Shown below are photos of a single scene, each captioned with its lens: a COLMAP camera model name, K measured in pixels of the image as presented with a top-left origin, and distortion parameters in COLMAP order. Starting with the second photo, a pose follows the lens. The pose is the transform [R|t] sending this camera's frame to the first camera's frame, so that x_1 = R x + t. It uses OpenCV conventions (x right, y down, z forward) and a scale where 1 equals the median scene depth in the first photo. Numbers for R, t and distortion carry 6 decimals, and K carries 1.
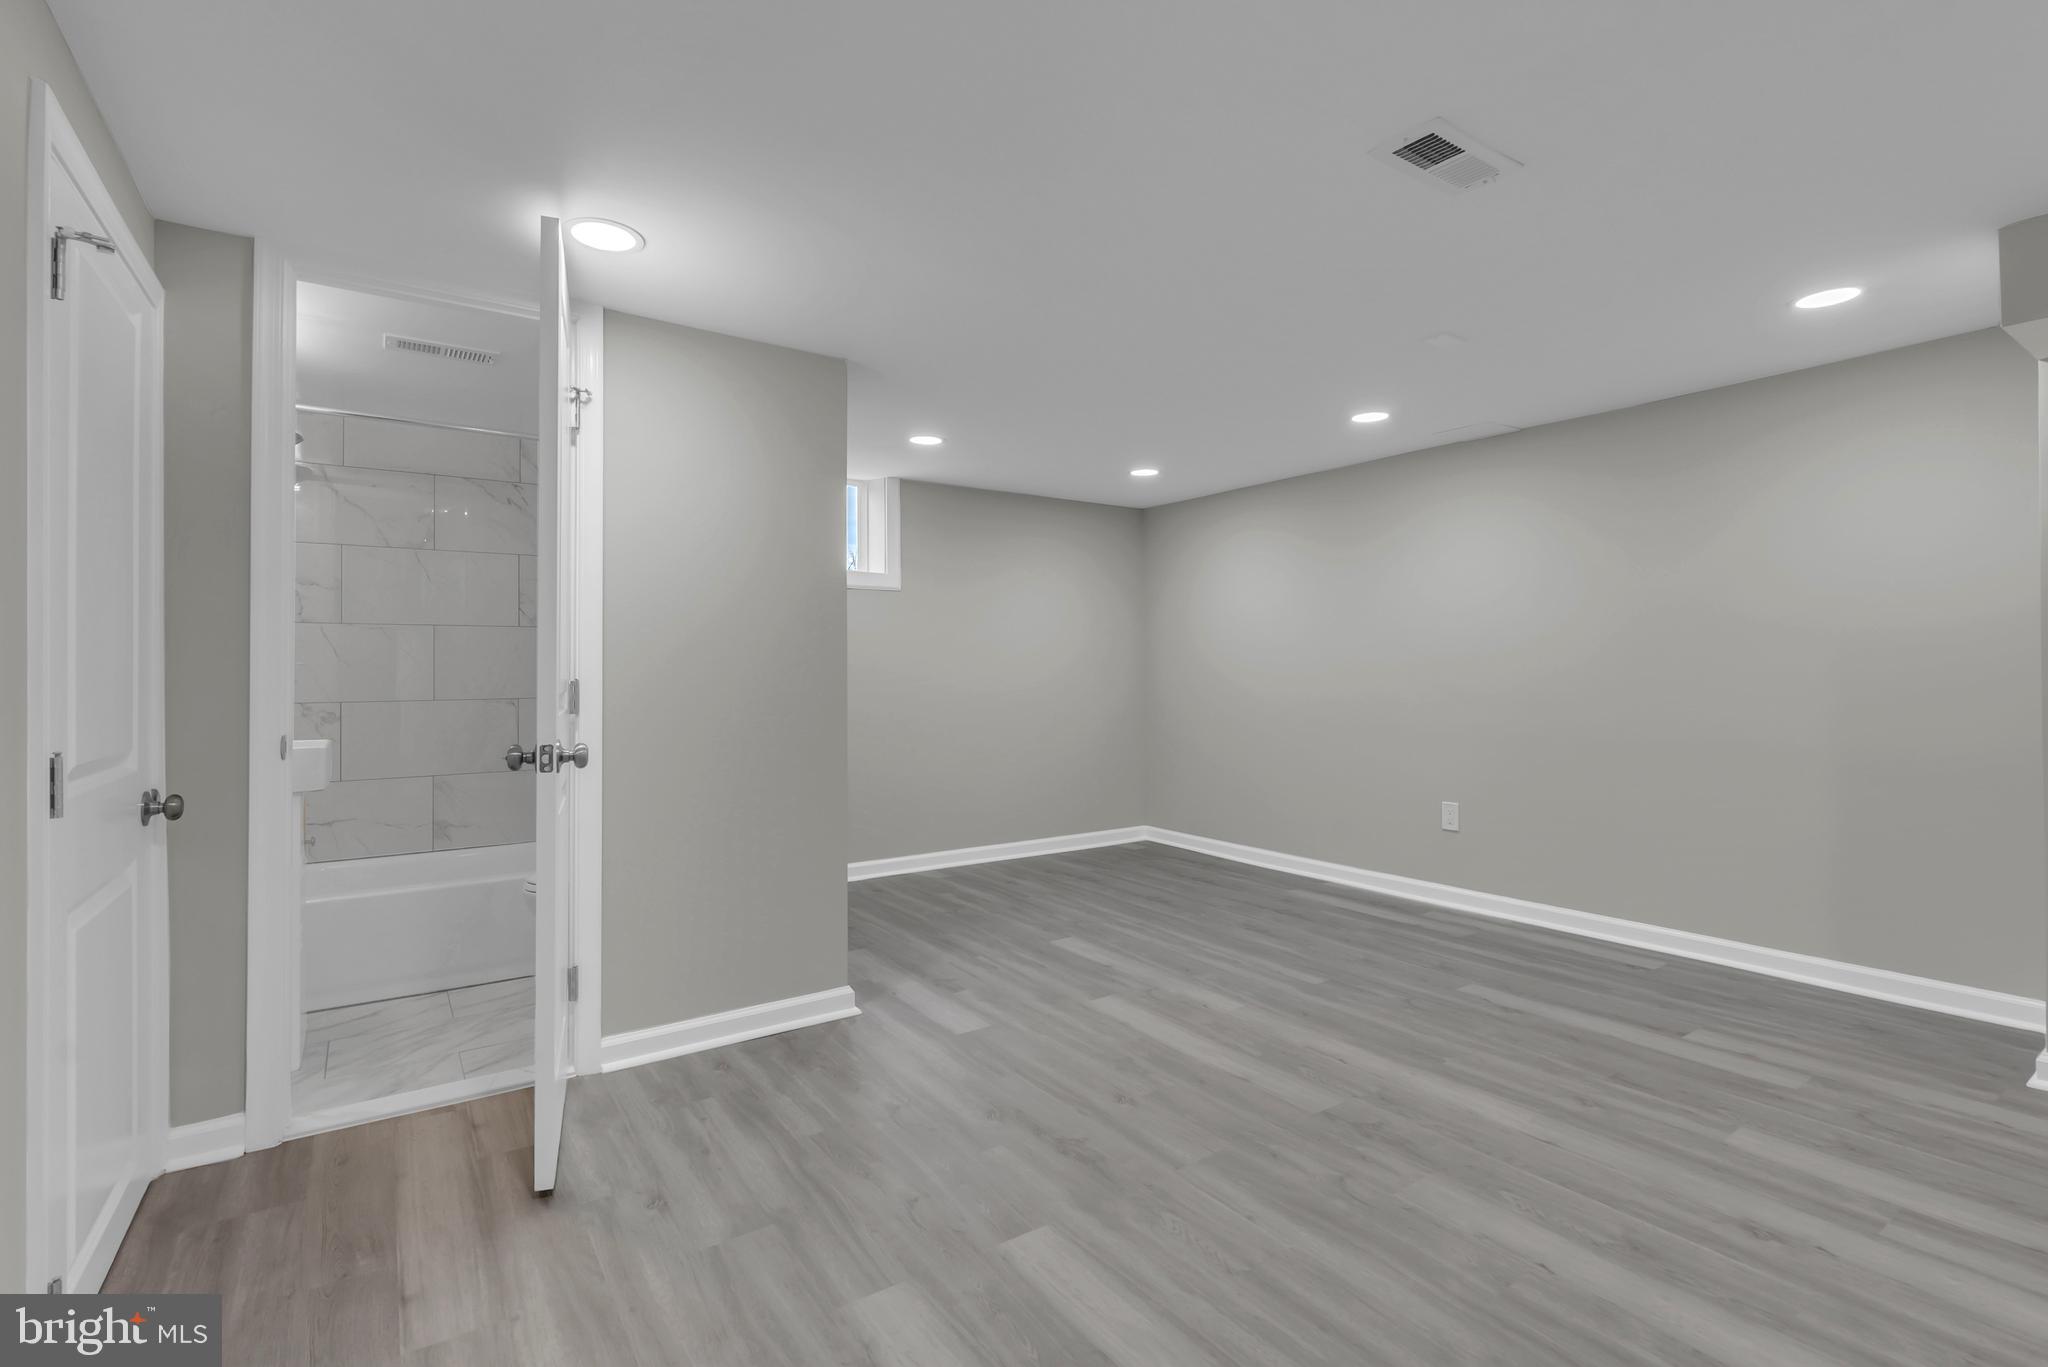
lens RADIAL K [[941.1, 0, 1032.1], [0, 941.1, 671.1], [0, 0, 1]] dist [-0.000691, 0.000260]
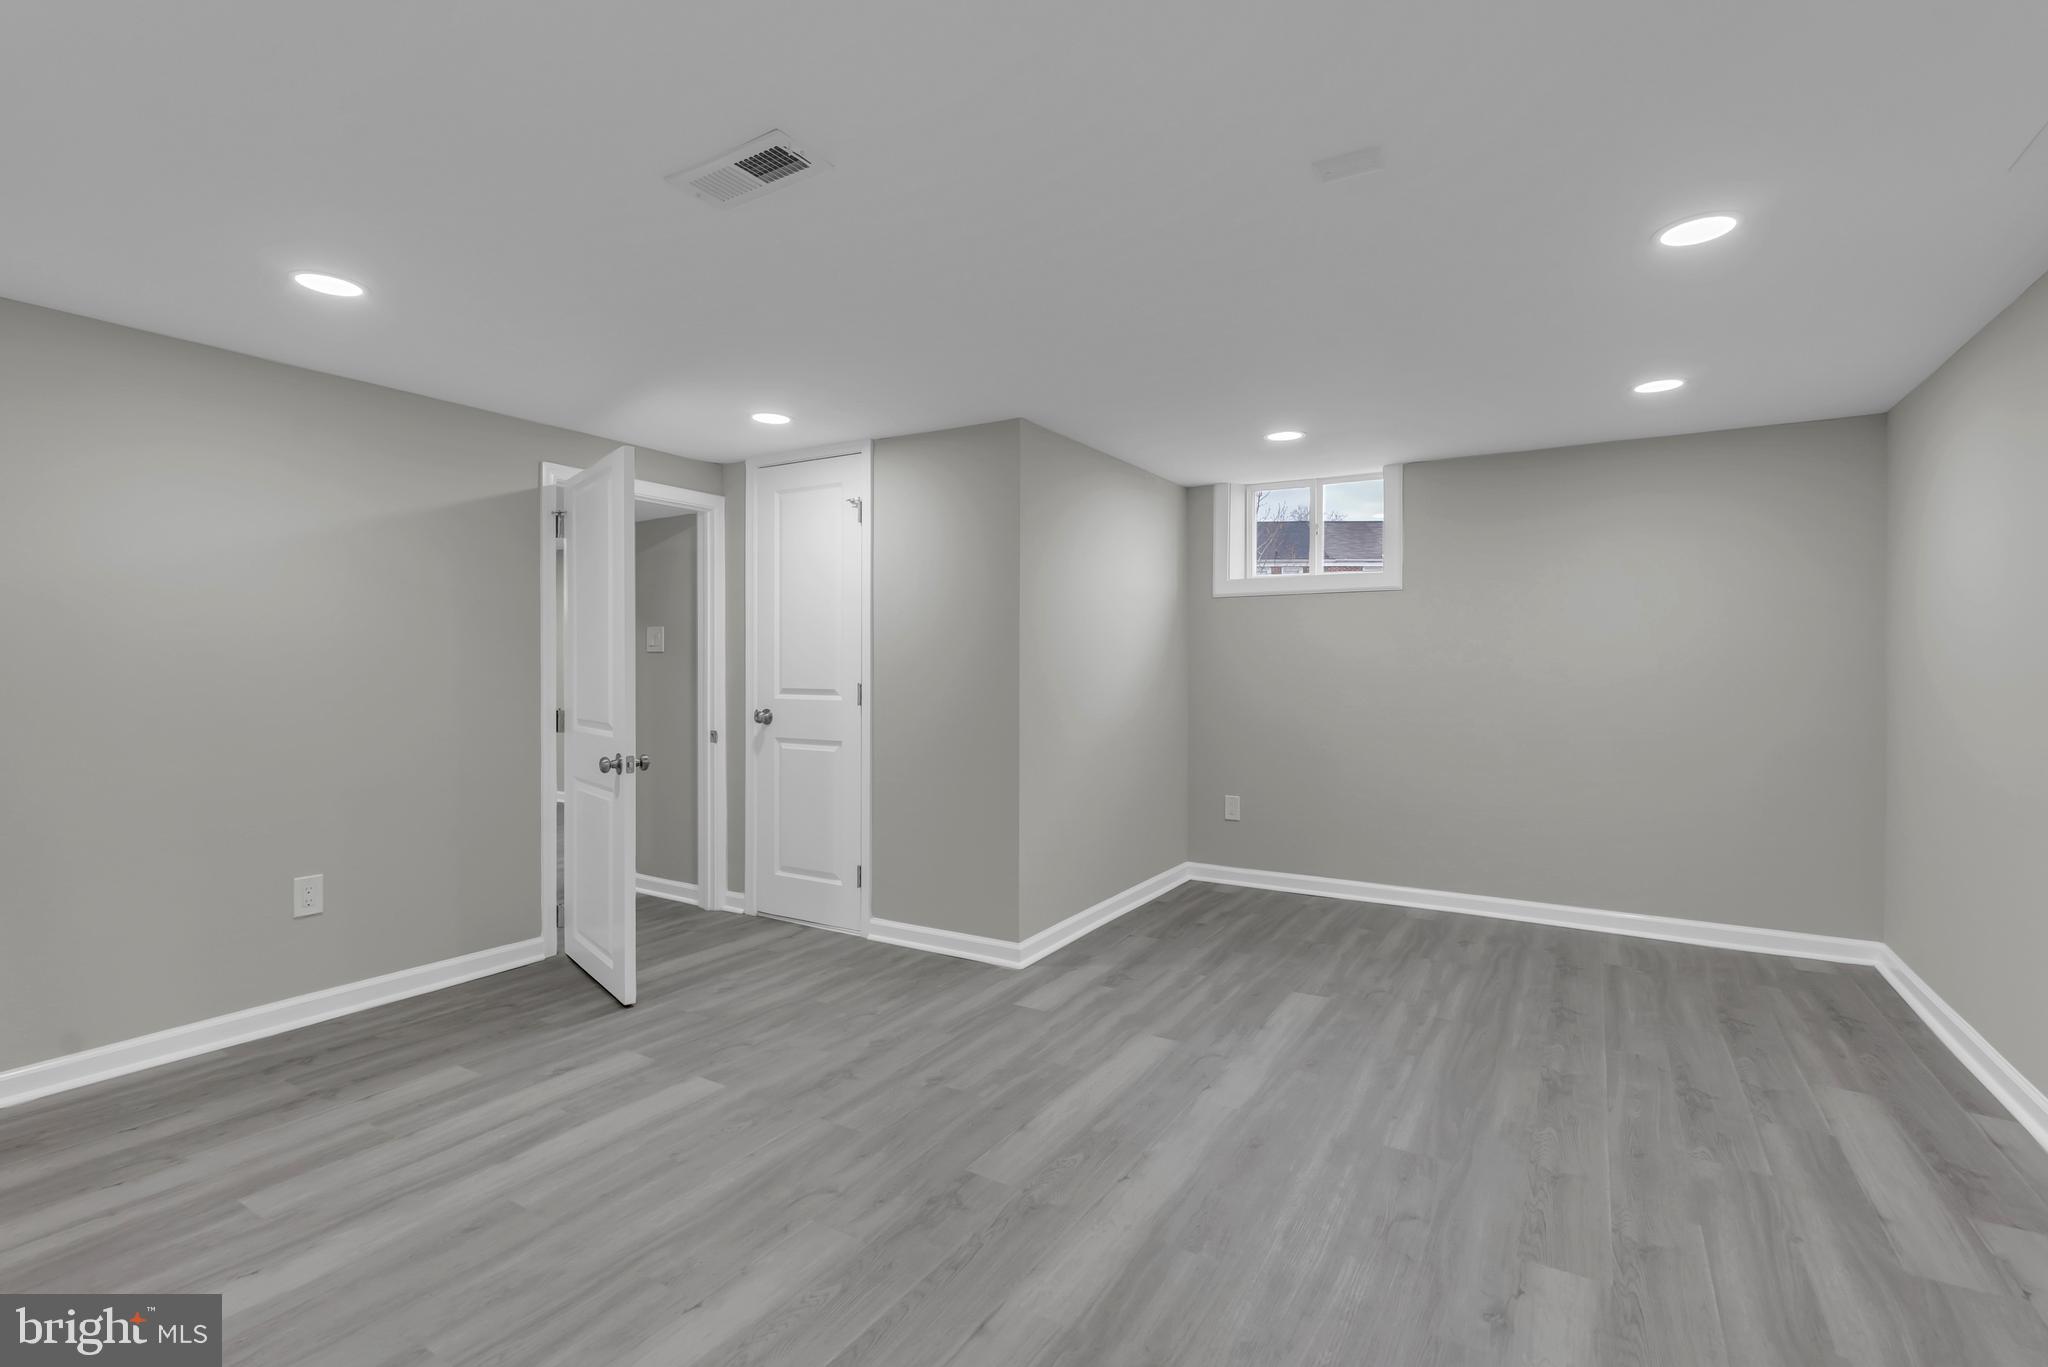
lens RADIAL K [[935.4, 0, 1018.2], [0, 935.4, 665.0], [0, 0, 1]] dist [0.000975, 0.000751]
pose [[0.392550, -0.003304, -0.919725, 1.127216], [-0.004350, 0.999976, -0.005449, -0.014744], [0.919720, 0.006140, 0.392526, 0.669138]]
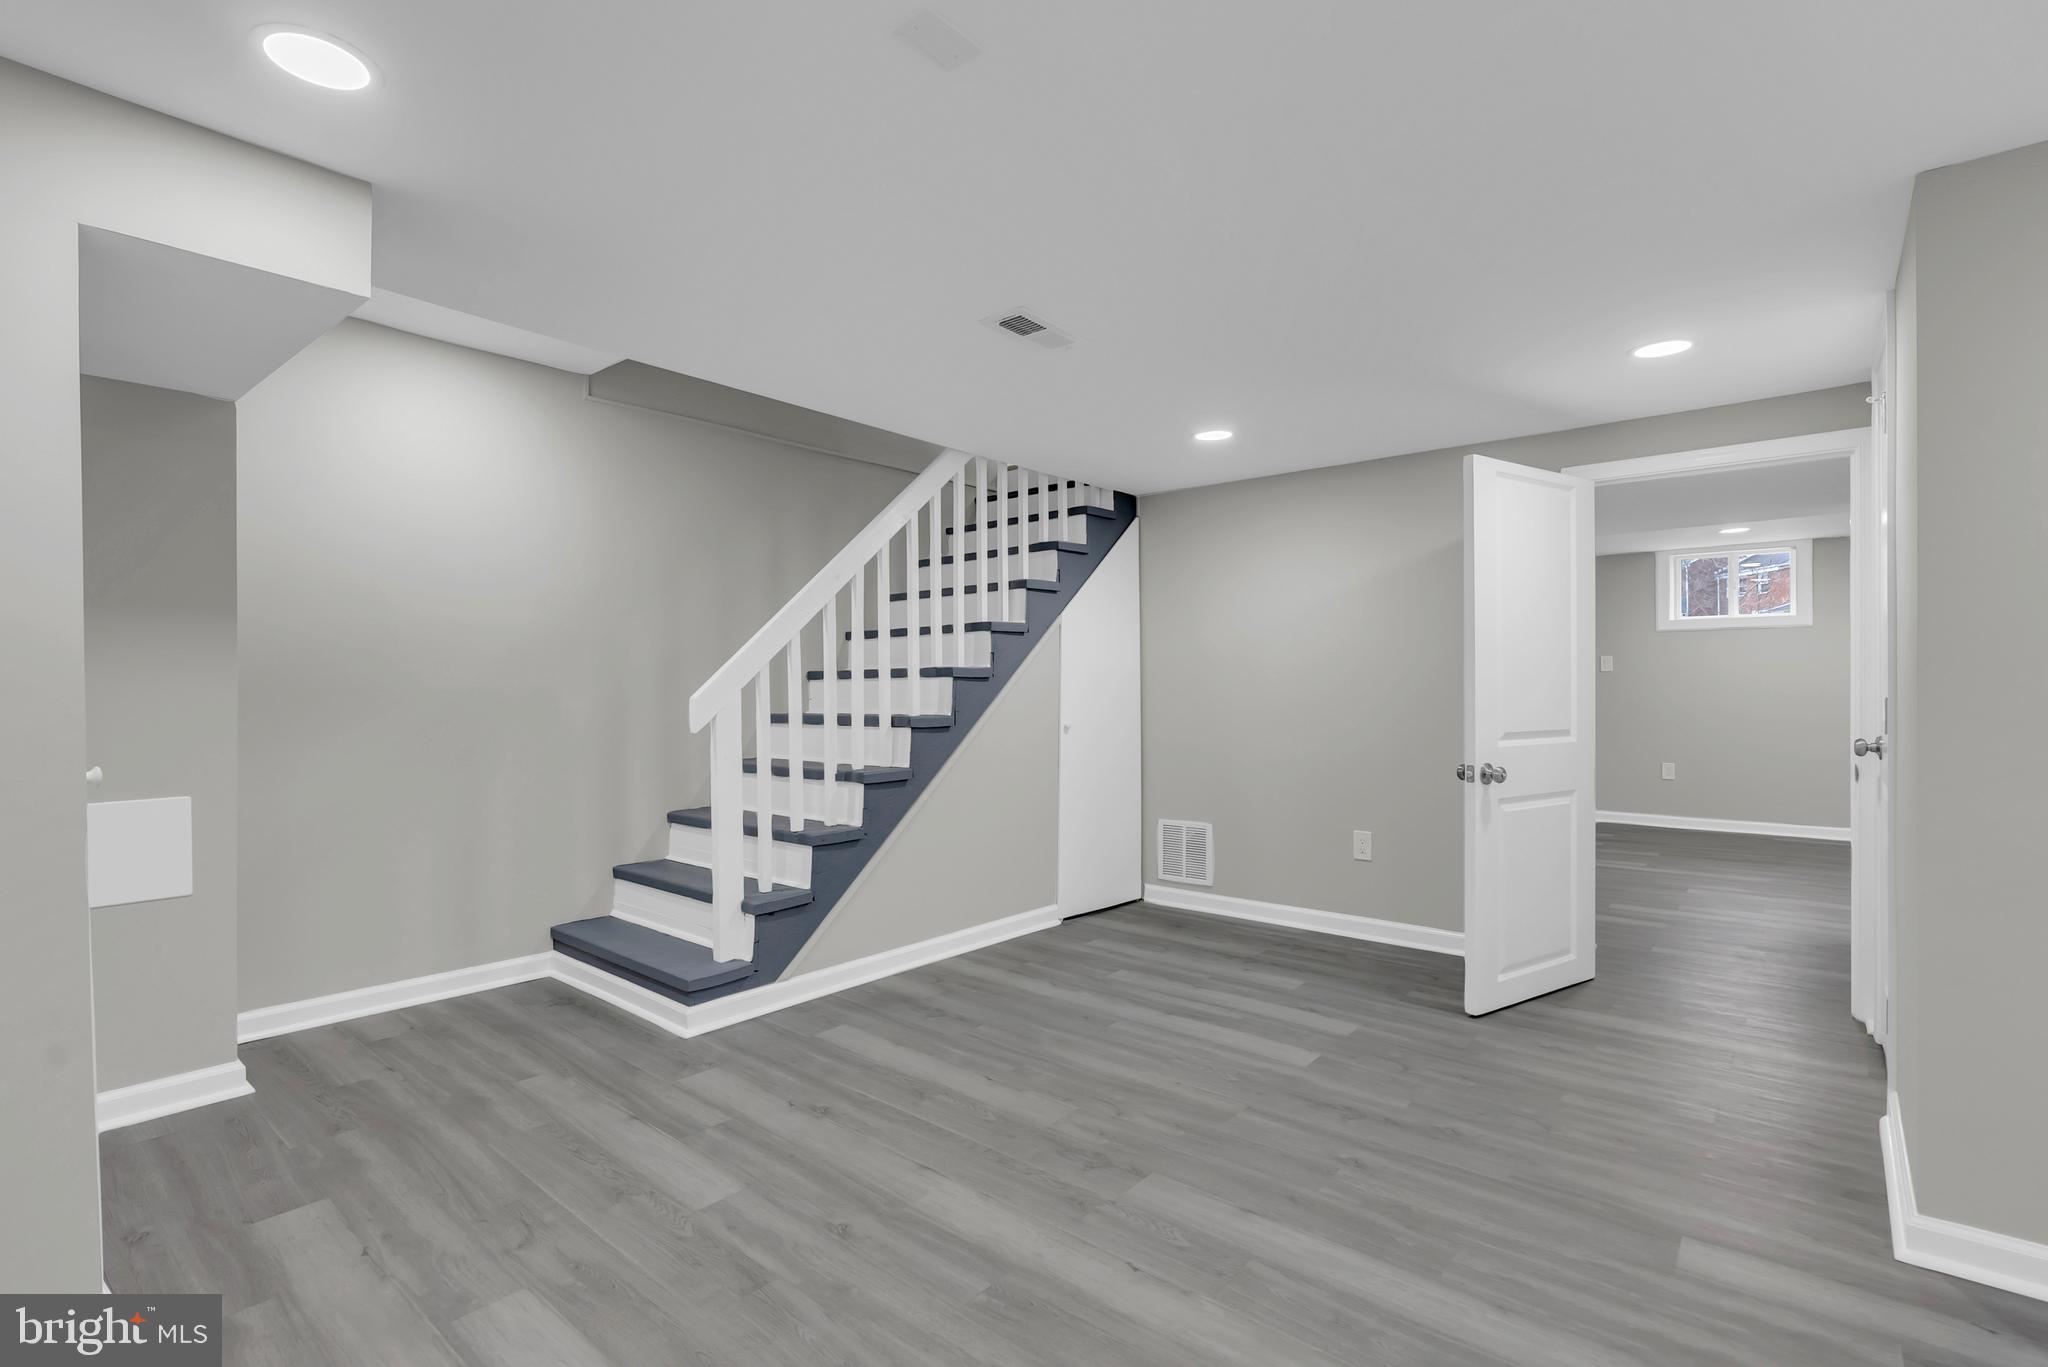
lens RADIAL K [[935.4, 0, 1018.2], [0, 935.4, 665.0], [0, 0, 1]] dist [0.000975, 0.000751]
pose [[-0.967061, 0.000698, -0.254544, 0.641804], [0.006520, 0.999736, -0.022028, -0.005761], [0.254462, -0.022962, -0.966810, 1.811296]]
